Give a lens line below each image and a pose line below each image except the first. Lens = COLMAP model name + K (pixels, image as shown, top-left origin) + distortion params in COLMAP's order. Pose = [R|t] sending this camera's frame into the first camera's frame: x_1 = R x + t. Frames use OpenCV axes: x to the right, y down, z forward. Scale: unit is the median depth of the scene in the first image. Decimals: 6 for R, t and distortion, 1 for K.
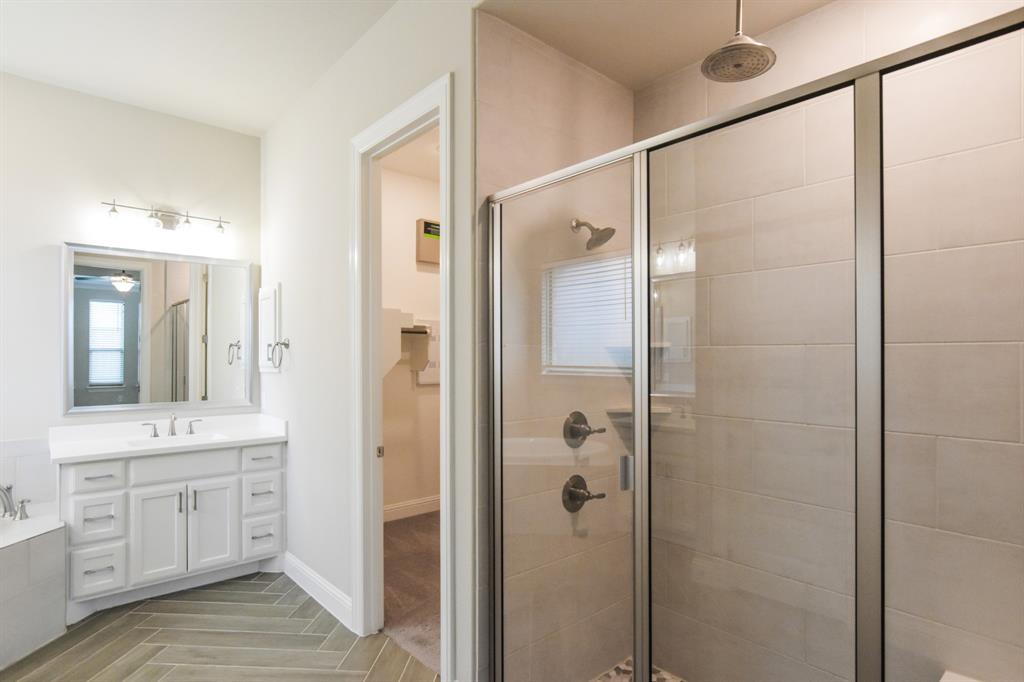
lens RADIAL K [[529.4, 0, 510.3], [0, 529.4, 349.2], [0, 0, 1]] dist [0.016277, 0.001828]
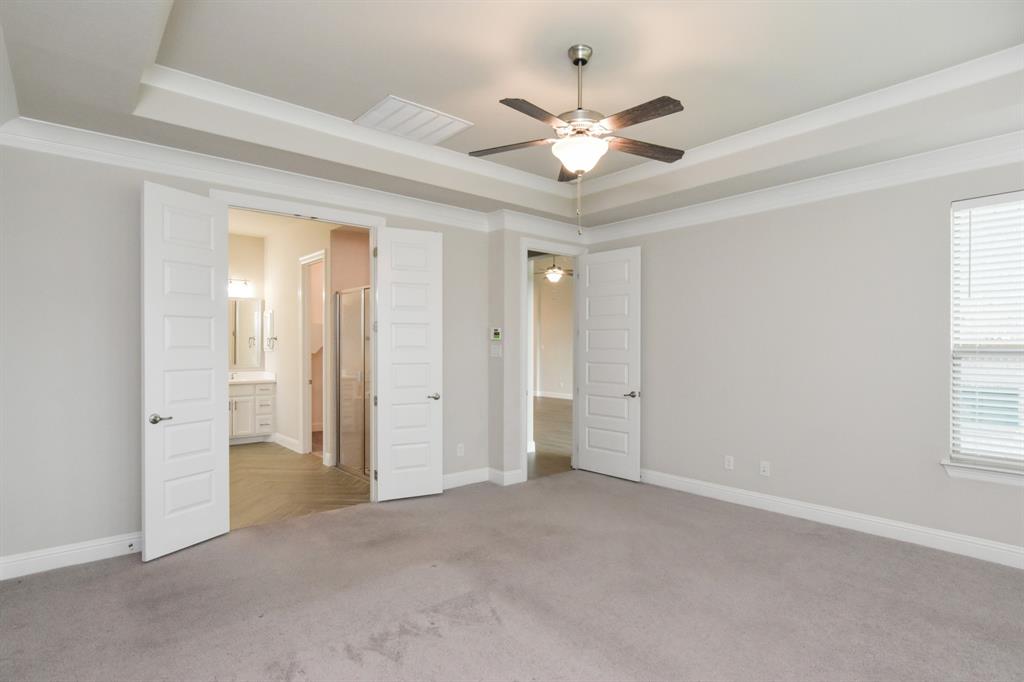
lens RADIAL K [[529.4, 0, 515.0], [0, 529.4, 342.2], [0, 0, 1]] dist [0.016277, 0.001828]
pose [[0.999844, 0.004572, -0.017053, 0.623291], [-0.004468, 0.999971, 0.006135, -0.011746], [0.017080, -0.006058, 0.999836, -1.215914]]
